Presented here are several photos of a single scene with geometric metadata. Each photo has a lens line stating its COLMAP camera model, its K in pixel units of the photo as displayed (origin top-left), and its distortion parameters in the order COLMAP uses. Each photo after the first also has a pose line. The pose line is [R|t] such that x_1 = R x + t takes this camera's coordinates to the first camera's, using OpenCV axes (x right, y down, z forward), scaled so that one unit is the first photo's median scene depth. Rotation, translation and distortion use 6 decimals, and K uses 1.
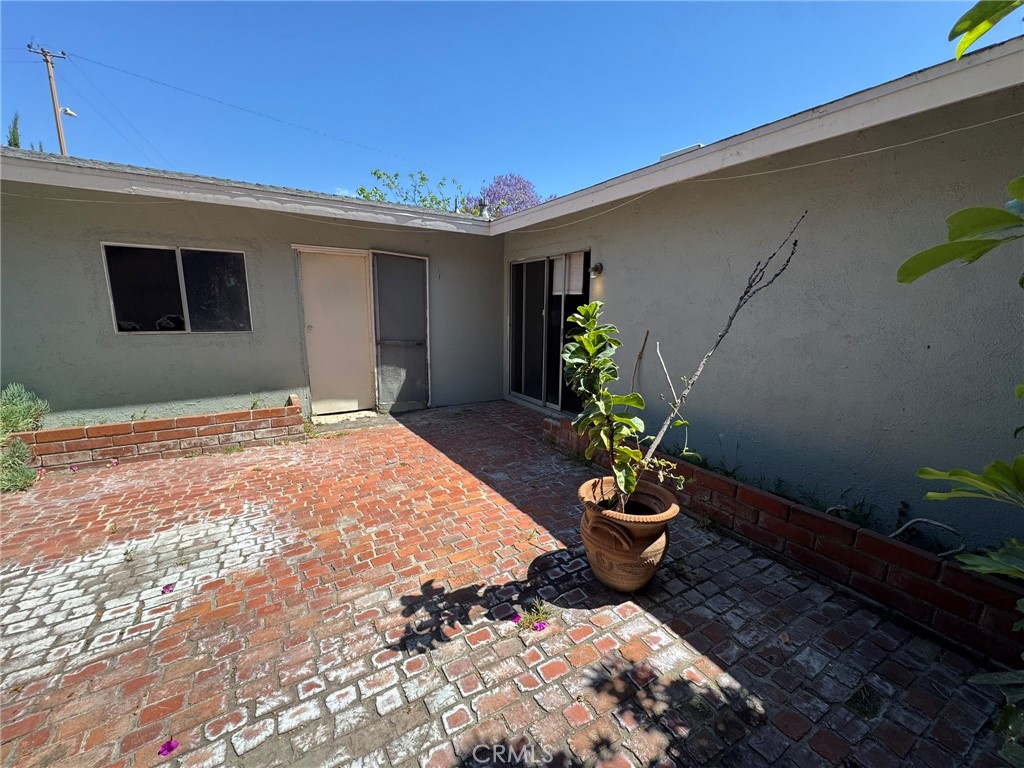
lens RADIAL K [[408.9, 0, 511.6], [0, 408.9, 384.4], [0, 0, 1]] dist [-0.000976, -0.001008]
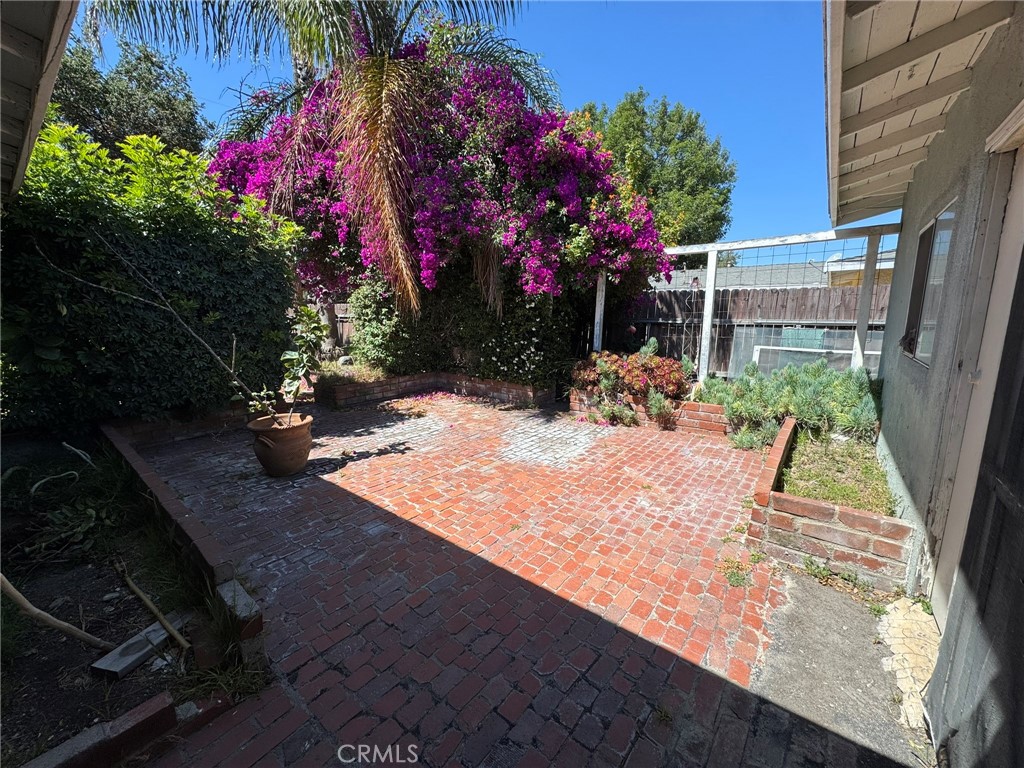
lens RADIAL K [[408.9, 0, 513.9], [0, 408.9, 379.9], [0, 0, 1]] dist [-0.000976, -0.001008]
pose [[-0.935995, 0.040474, -0.349679, -0.025767], [-0.078991, 0.943885, 0.320689, -0.413790], [0.343037, 0.327785, -0.880274, 2.264088]]
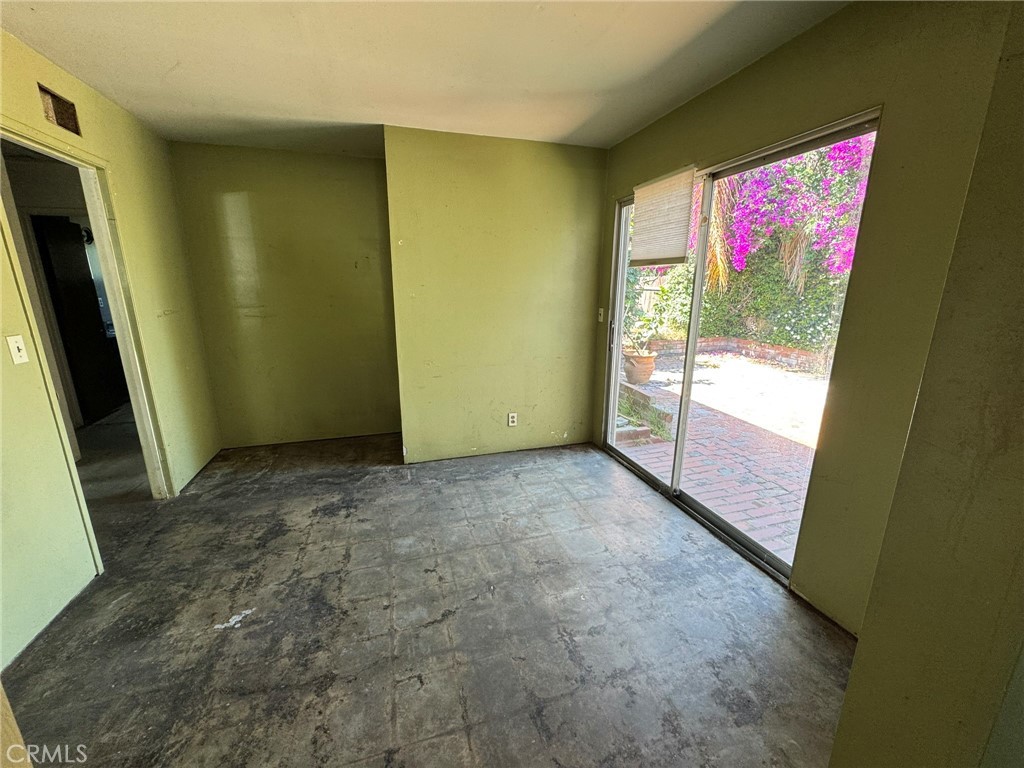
lens RADIAL K [[408.9, 0, 509.7], [0, 408.9, 383.6], [0, 0, 1]] dist [-0.000976, -0.001008]
pose [[-0.964841, -0.076100, 0.251577, 0.352942], [0.034375, 0.912410, 0.407831, -0.617073], [-0.260577, 0.402140, -0.877714, 3.197856]]
